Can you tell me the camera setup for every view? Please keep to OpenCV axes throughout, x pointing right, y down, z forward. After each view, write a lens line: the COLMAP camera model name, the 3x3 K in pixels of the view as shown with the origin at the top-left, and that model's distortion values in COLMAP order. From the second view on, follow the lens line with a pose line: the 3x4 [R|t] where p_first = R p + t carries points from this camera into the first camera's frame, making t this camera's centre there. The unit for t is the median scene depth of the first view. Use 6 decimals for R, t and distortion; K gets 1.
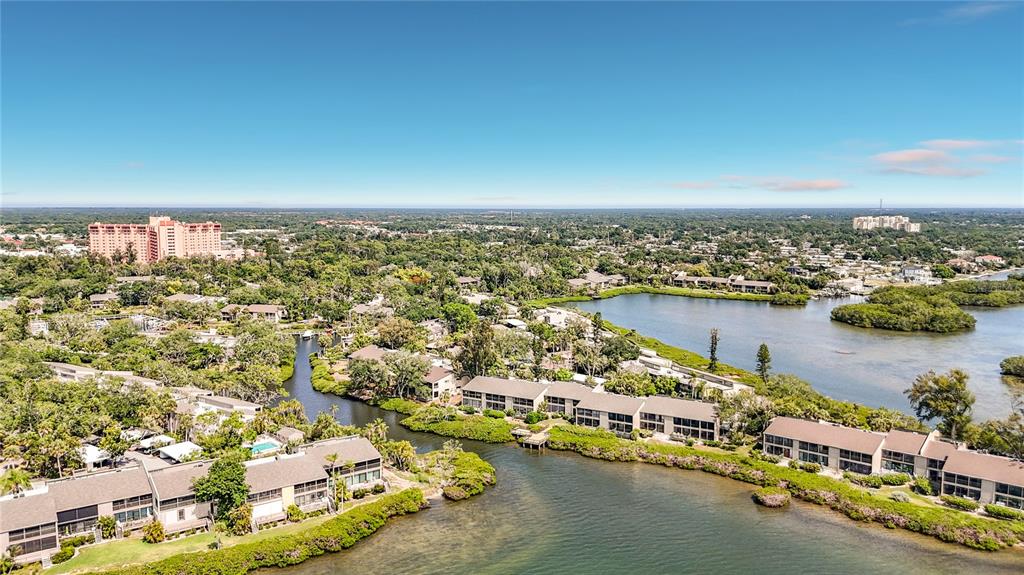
lens RADIAL K [[773.9, 0, 512.0], [0, 773.9, 287.5], [0, 0, 1]] dist [0.180098, -0.294661]
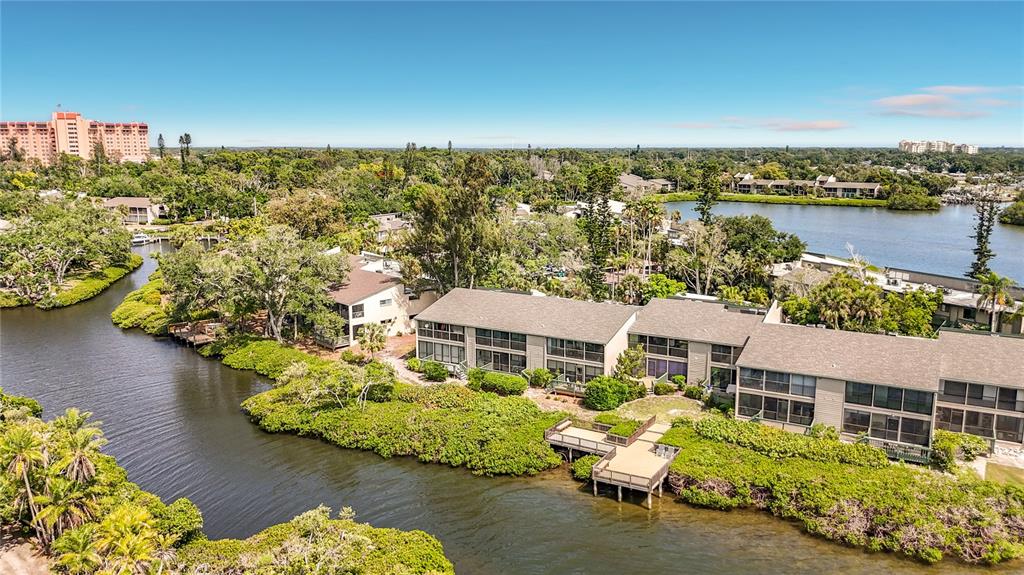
lens RADIAL K [[788.9, 0, 512.0], [0, 788.9, 287.5], [0, 0, 1]] dist [0.071129, -0.104111]
pose [[1.000000, -0.000328, 0.000562, -0.015159], [0.000289, 0.997660, 0.068364, 0.086232], [-0.000584, -0.068364, 0.997660, 0.588084]]
